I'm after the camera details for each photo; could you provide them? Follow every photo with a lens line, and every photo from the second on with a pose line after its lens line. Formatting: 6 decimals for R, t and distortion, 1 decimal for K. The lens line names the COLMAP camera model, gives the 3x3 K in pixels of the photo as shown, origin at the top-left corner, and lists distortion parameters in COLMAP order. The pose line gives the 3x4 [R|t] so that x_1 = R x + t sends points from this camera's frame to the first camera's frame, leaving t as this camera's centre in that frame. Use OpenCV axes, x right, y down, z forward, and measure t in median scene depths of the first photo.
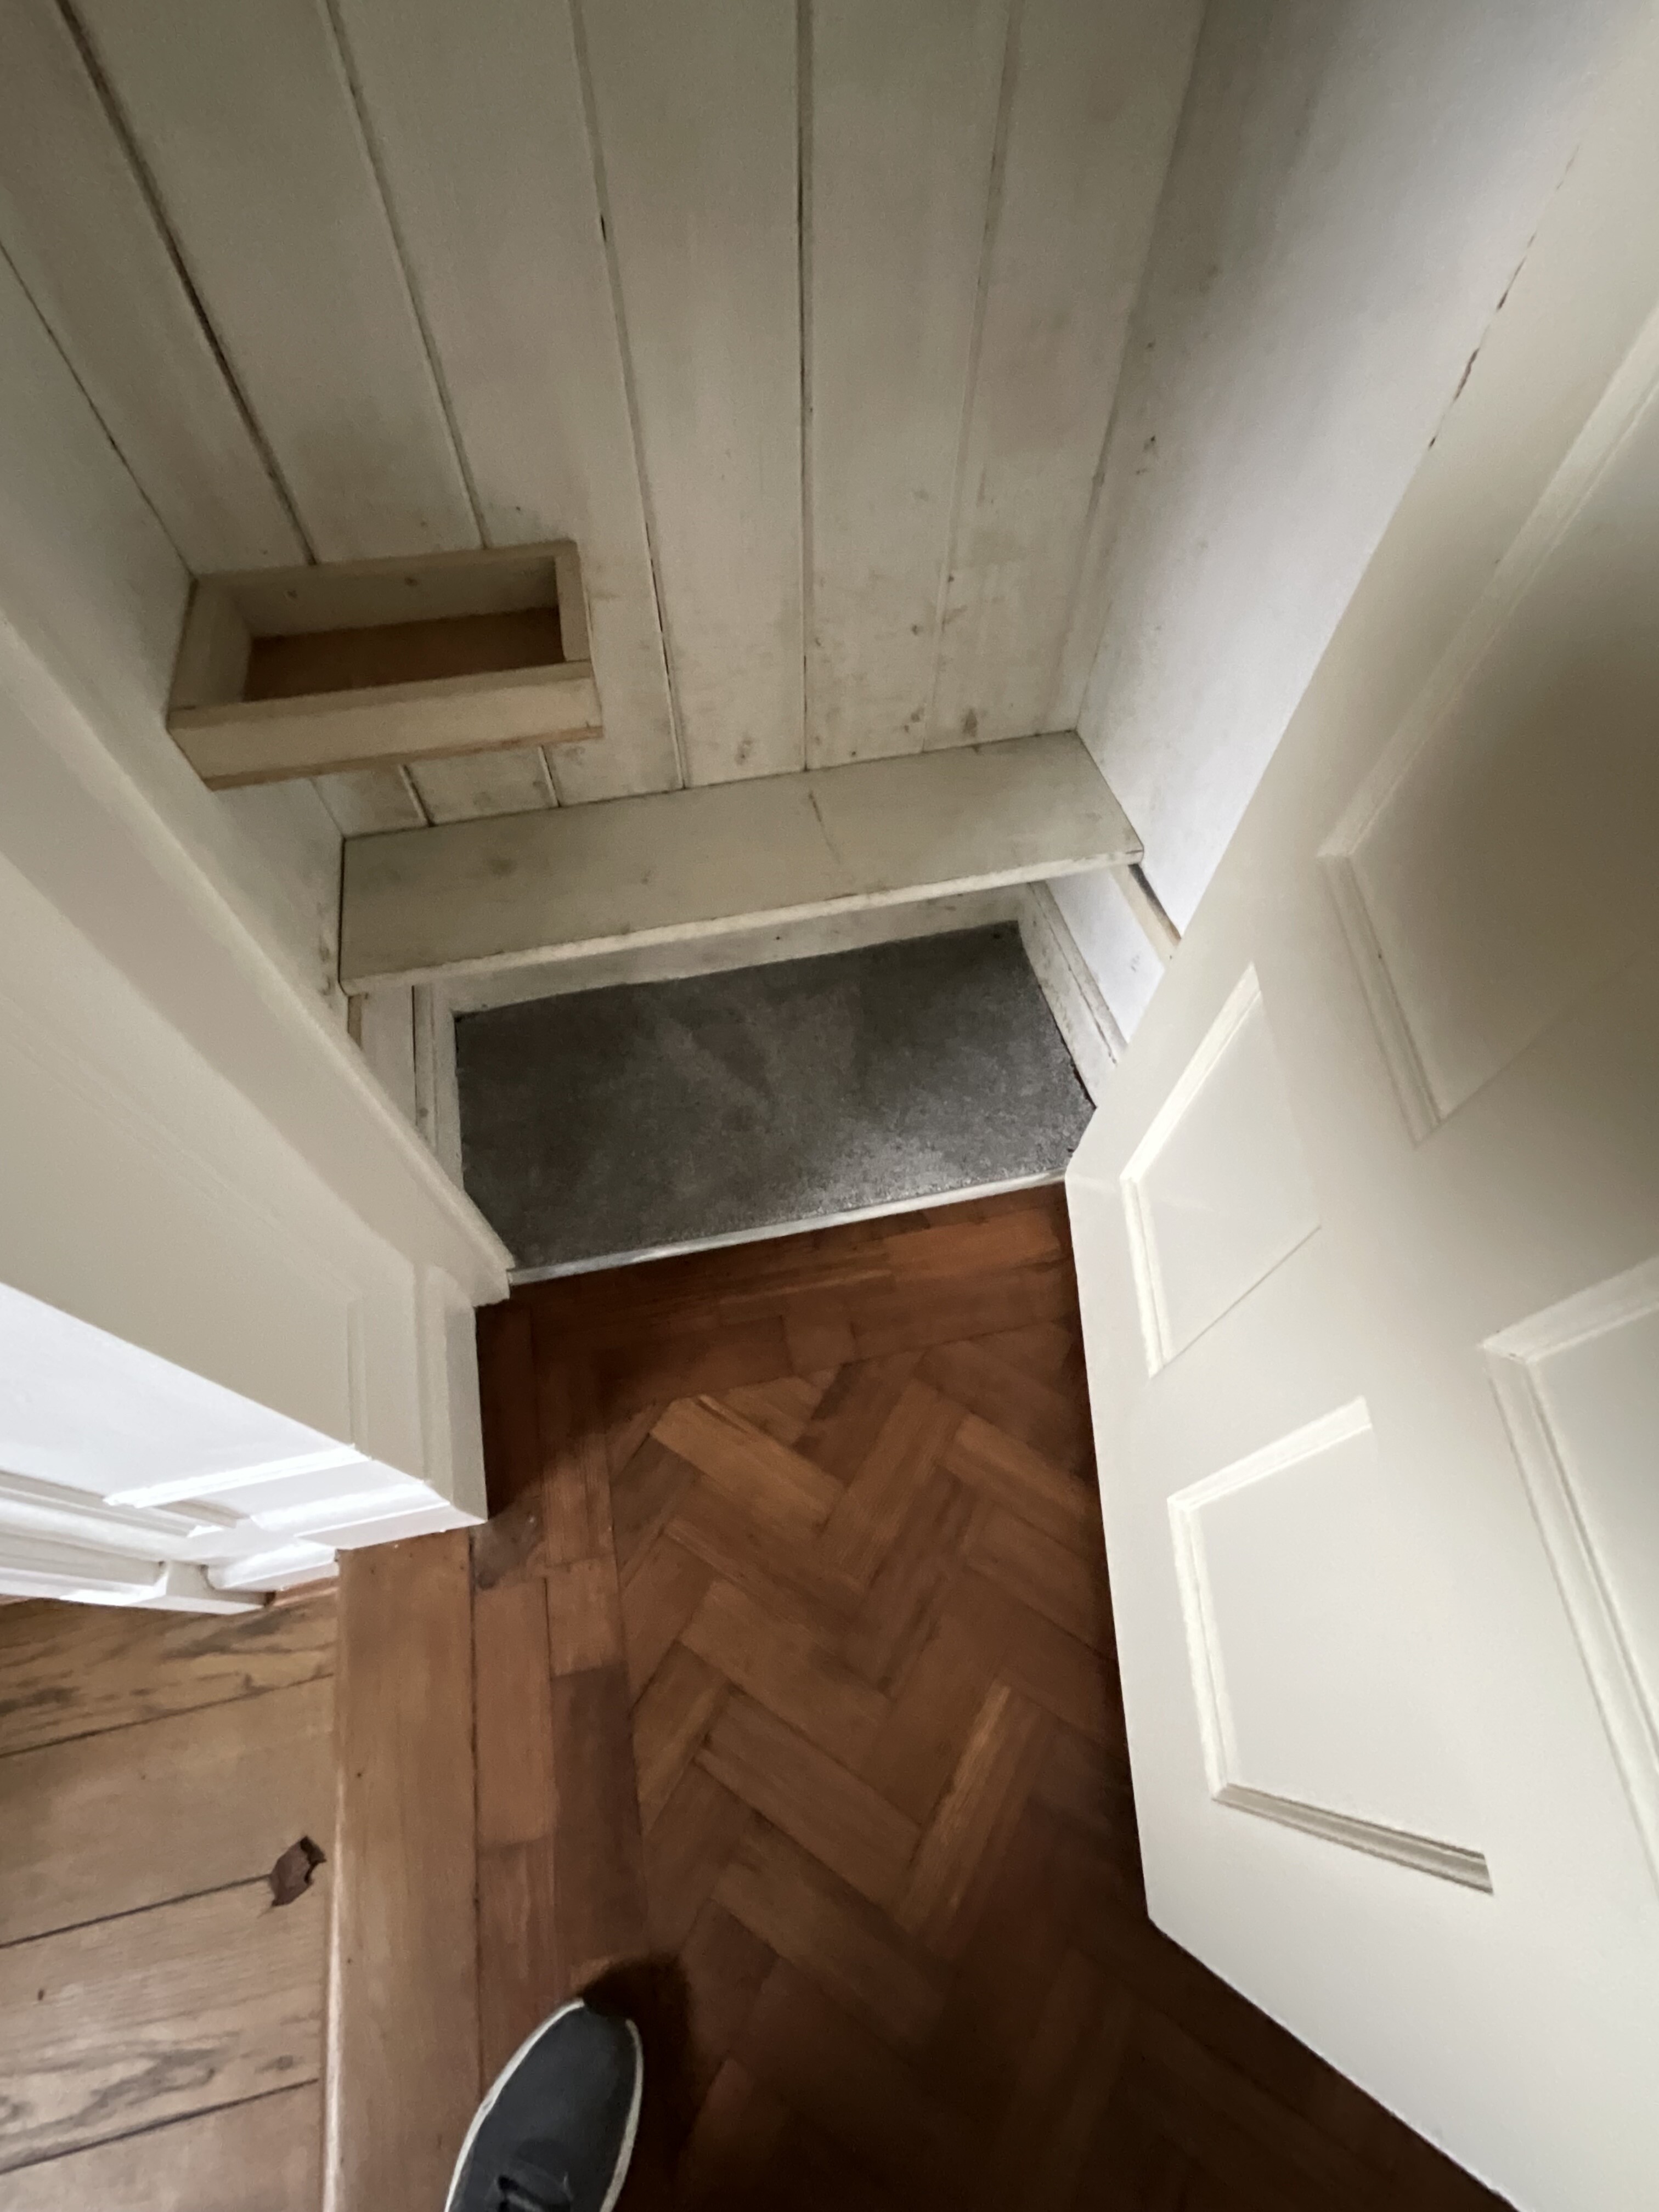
lens RADIAL K [[945.3, 0, 829.5], [0, 945.3, 1106.0], [0, 0, 1]] dist [-0.005006, 0.000587]
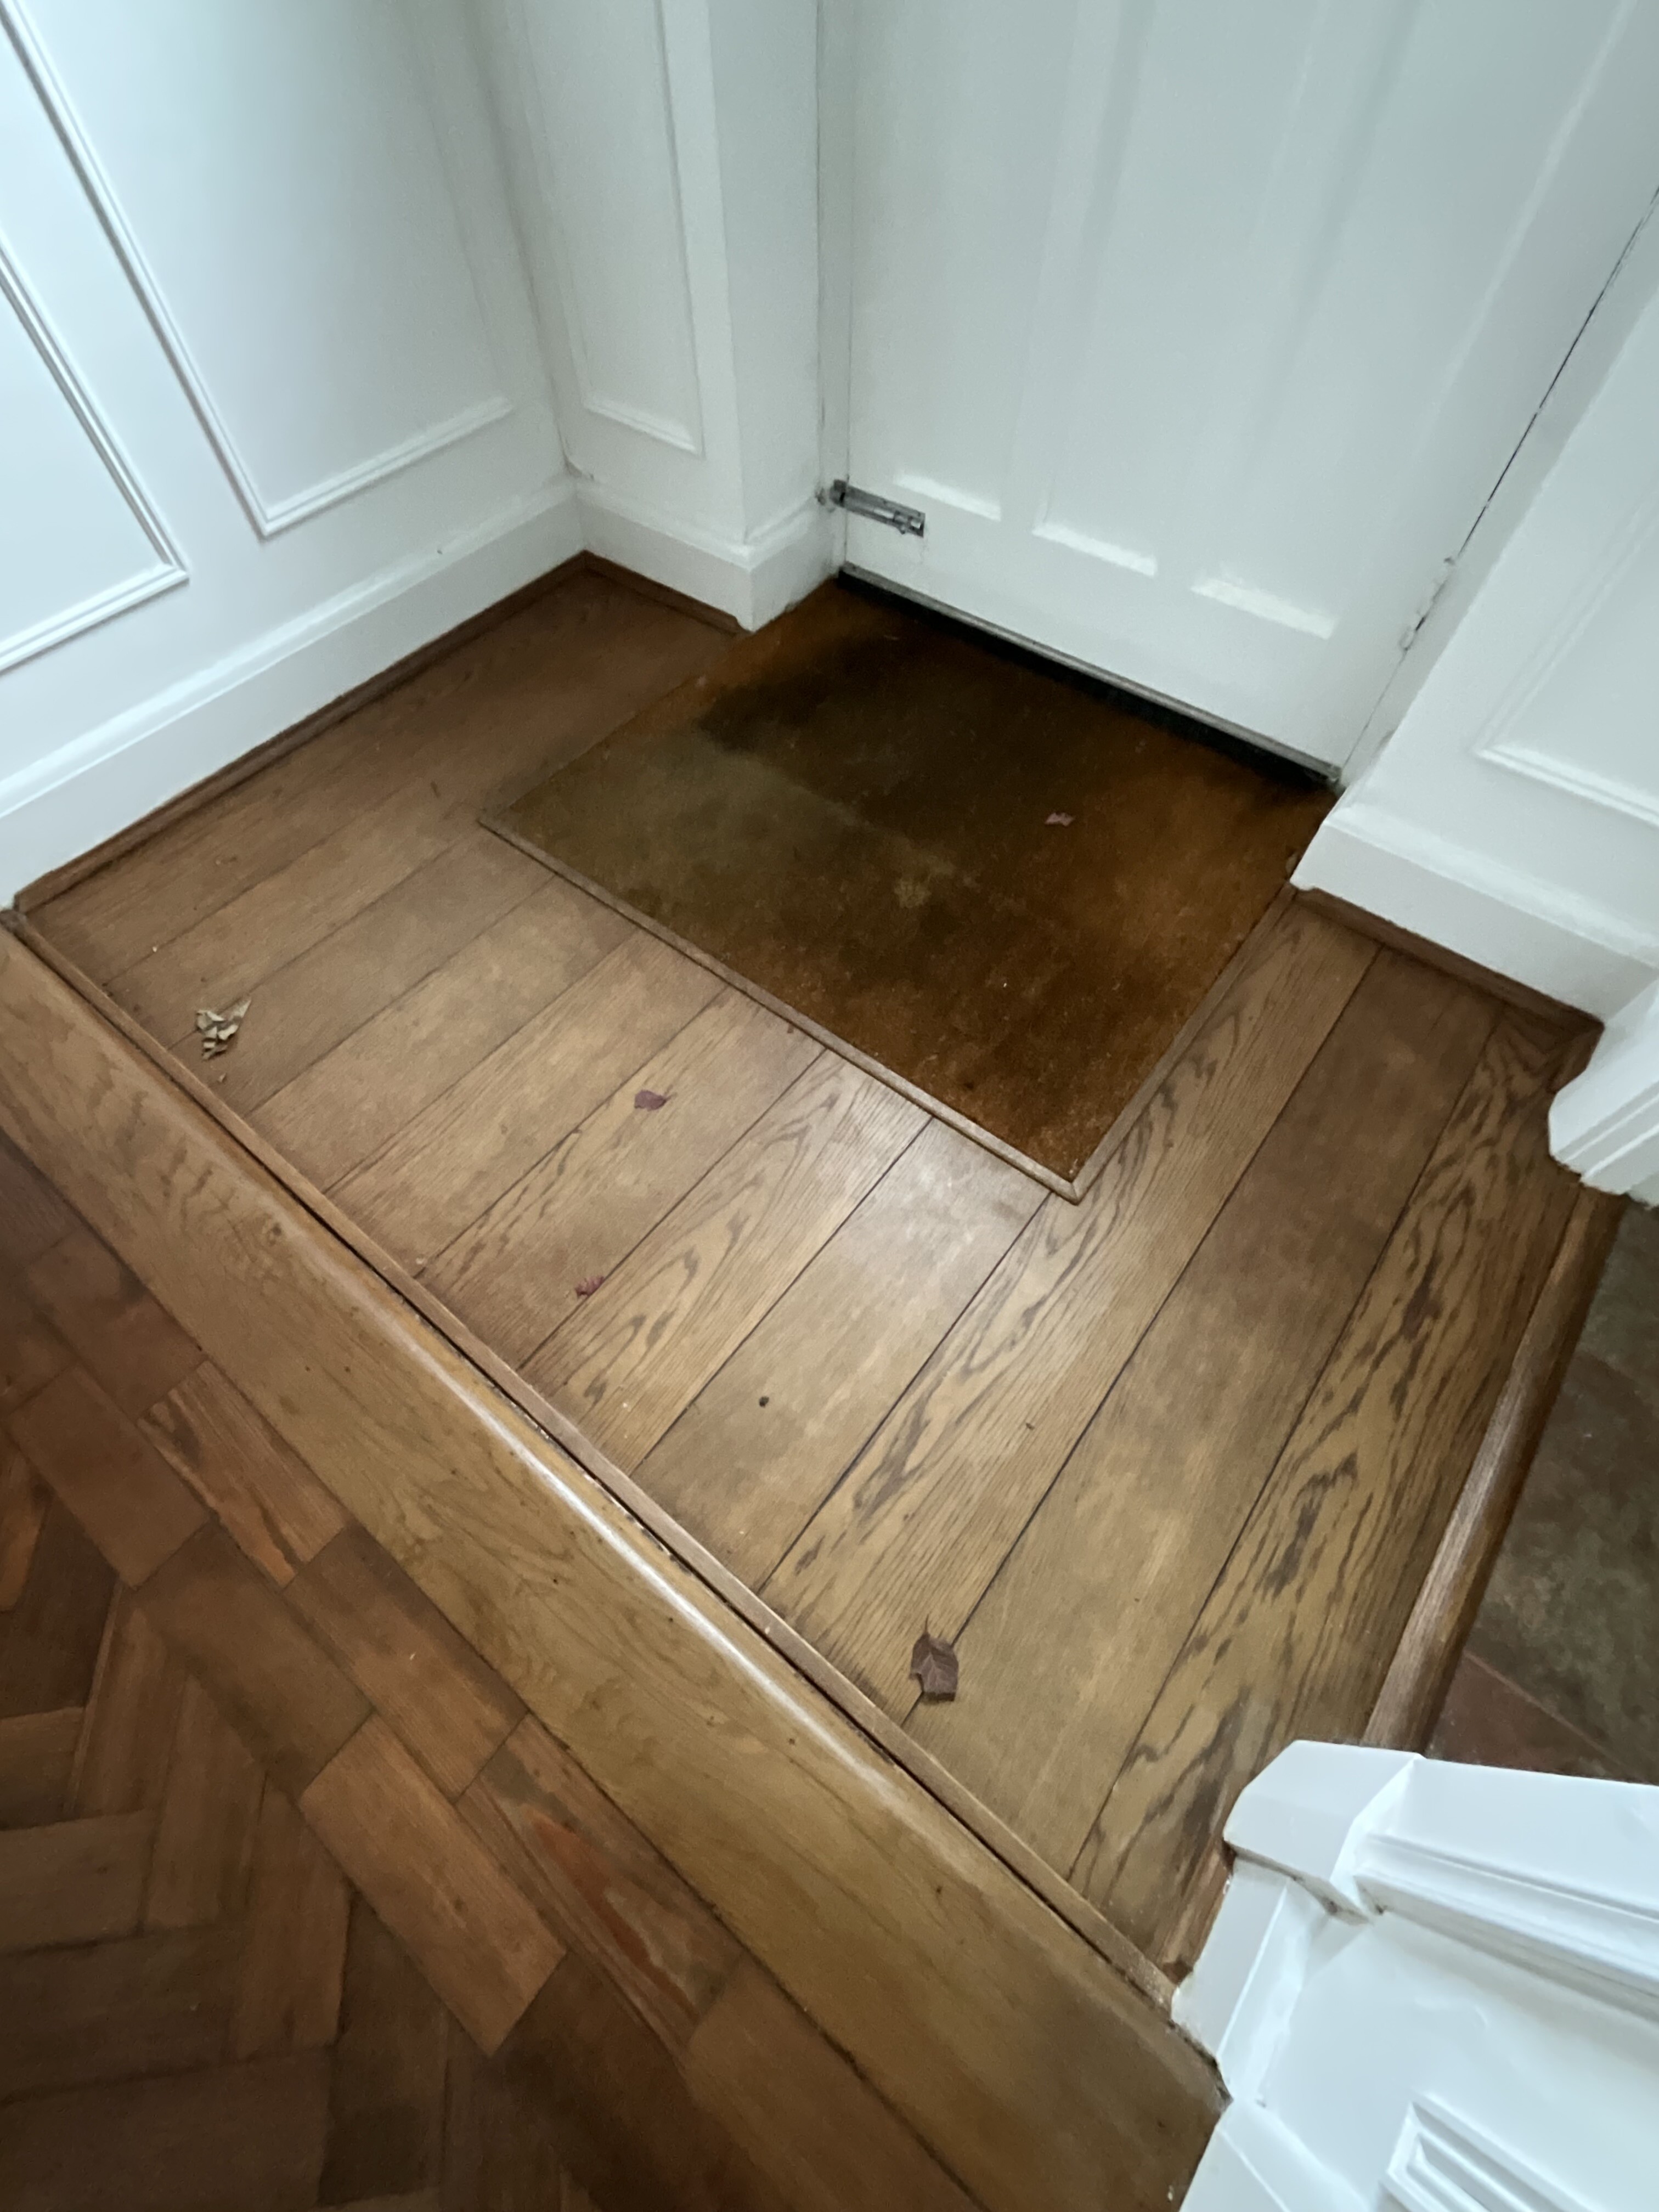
lens RADIAL K [[945.3, 0, 829.5], [0, 945.3, 1106.0], [0, 0, 1]] dist [-0.005006, 0.000587]
pose [[-0.772003, 0.534042, -0.344690, -0.468547], [-0.550592, -0.290910, 0.782444, 0.330099], [0.317585, 0.793832, 0.518623, 0.092522]]
